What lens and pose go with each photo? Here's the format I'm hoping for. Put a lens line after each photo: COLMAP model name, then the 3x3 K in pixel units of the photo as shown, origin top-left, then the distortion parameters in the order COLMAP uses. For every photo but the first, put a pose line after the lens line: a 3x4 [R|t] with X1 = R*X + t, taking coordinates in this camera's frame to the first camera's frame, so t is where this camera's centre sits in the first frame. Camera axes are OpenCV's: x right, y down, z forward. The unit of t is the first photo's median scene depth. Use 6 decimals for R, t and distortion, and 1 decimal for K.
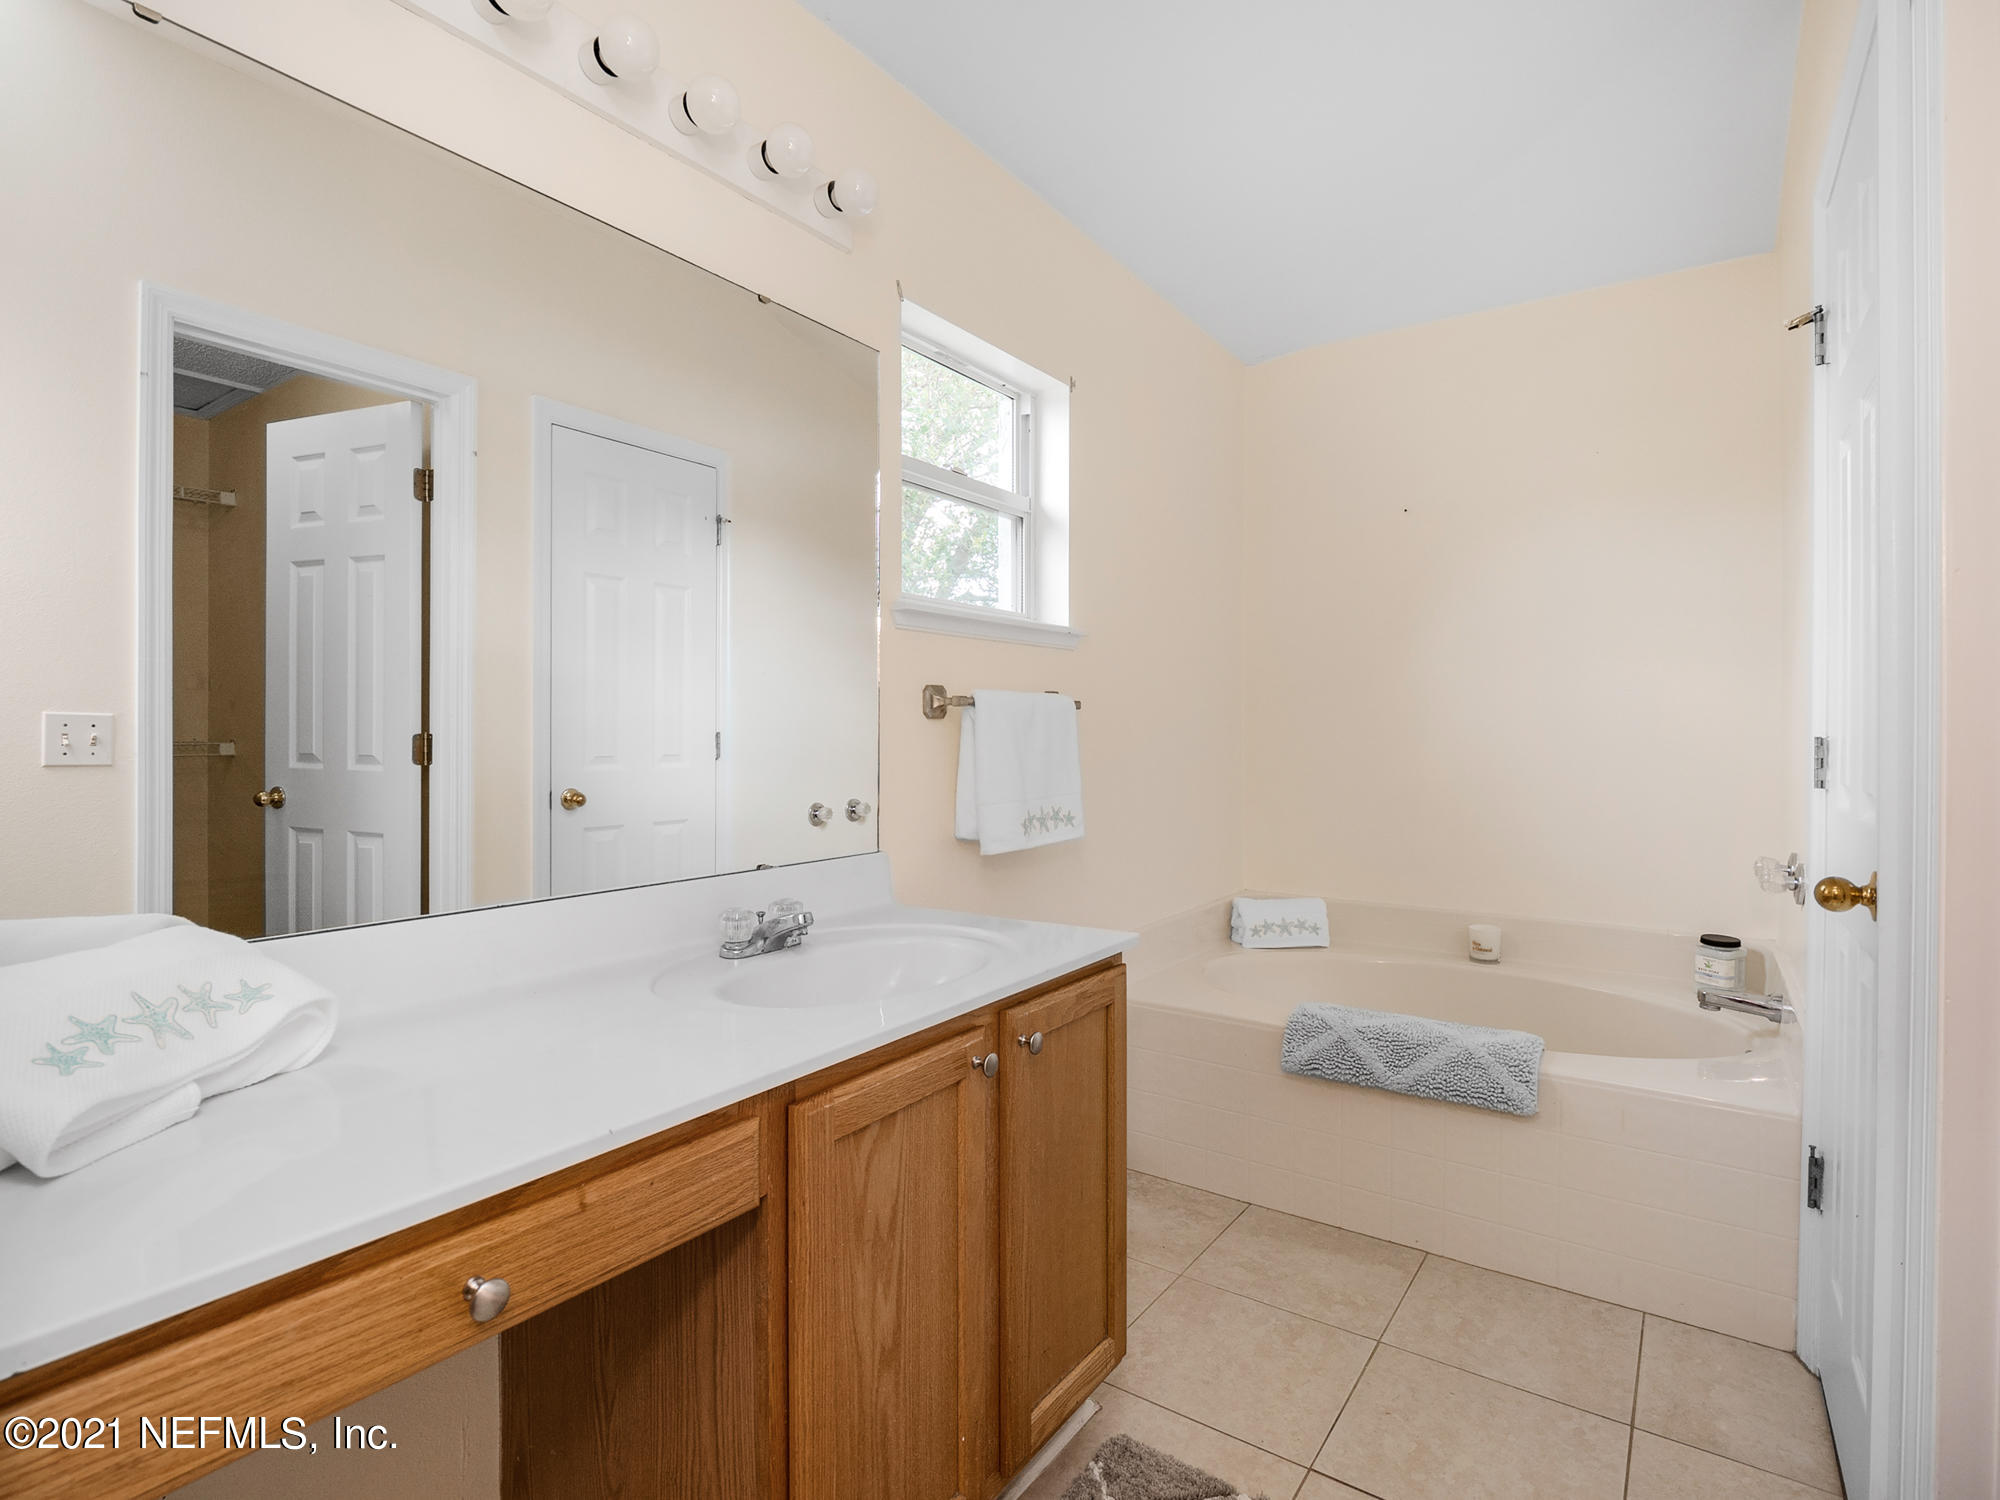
lens RADIAL K [[994.7, 0, 997.0], [0, 994.7, 743.1], [0, 0, 1]] dist [-0.014273, -0.001381]
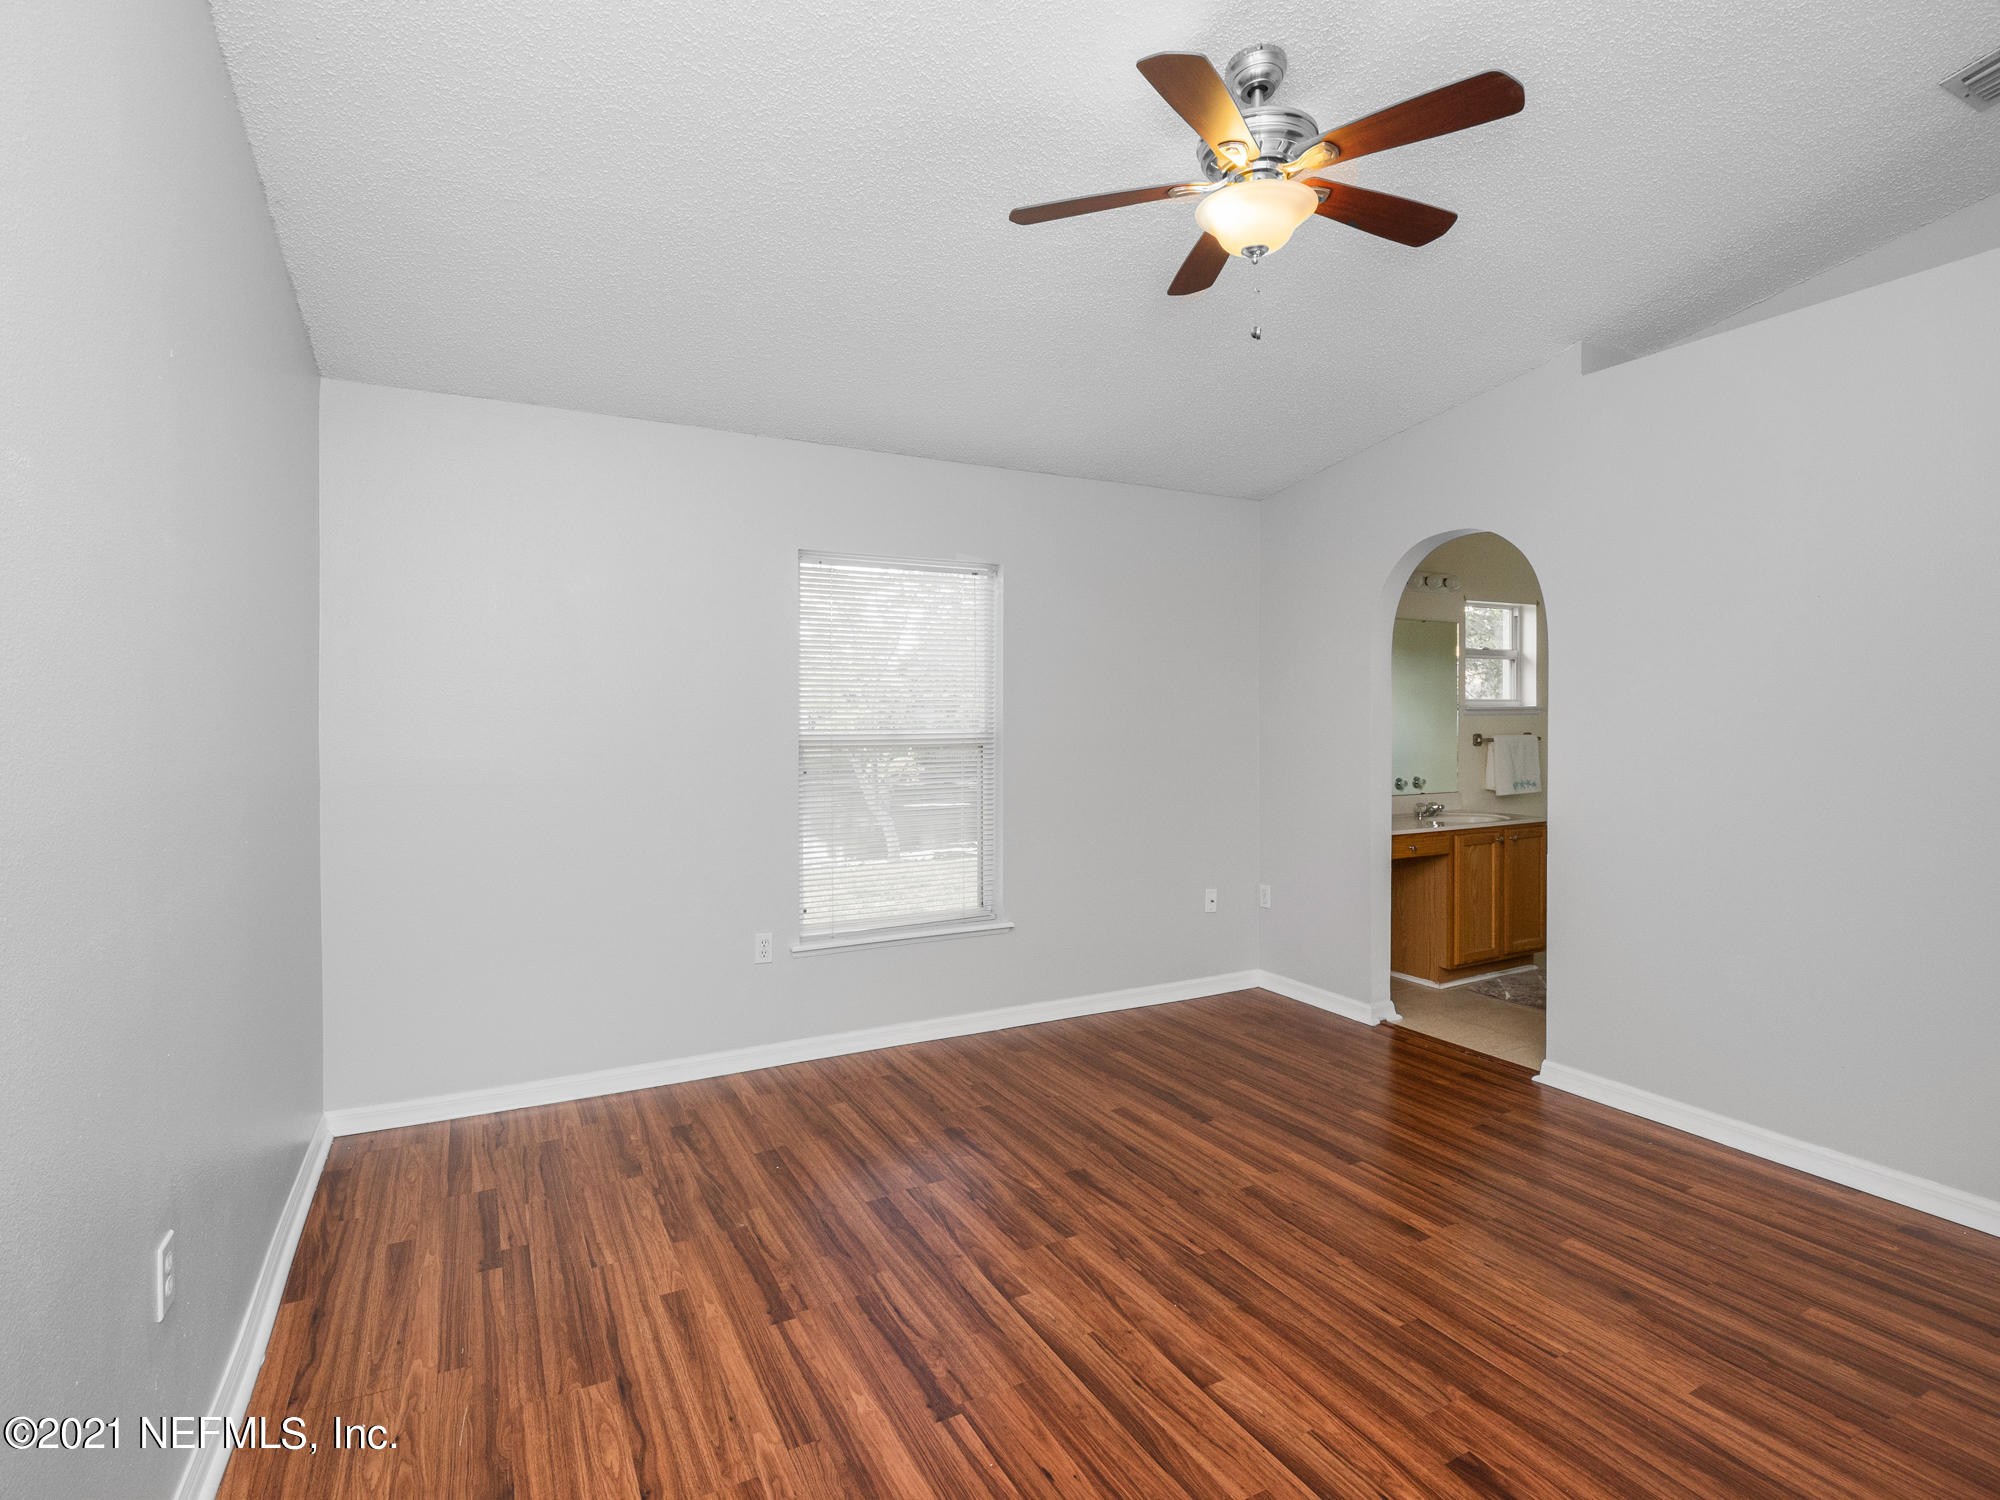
lens RADIAL K [[994.7, 0, 997.4], [0, 994.7, 736.1], [0, 0, 1]] dist [-0.014273, -0.001381]
pose [[0.889546, 0.000854, -0.456845, 0.007511], [0.005329, 0.999911, 0.012244, -0.082212], [0.456815, -0.013326, 0.889462, -1.812392]]
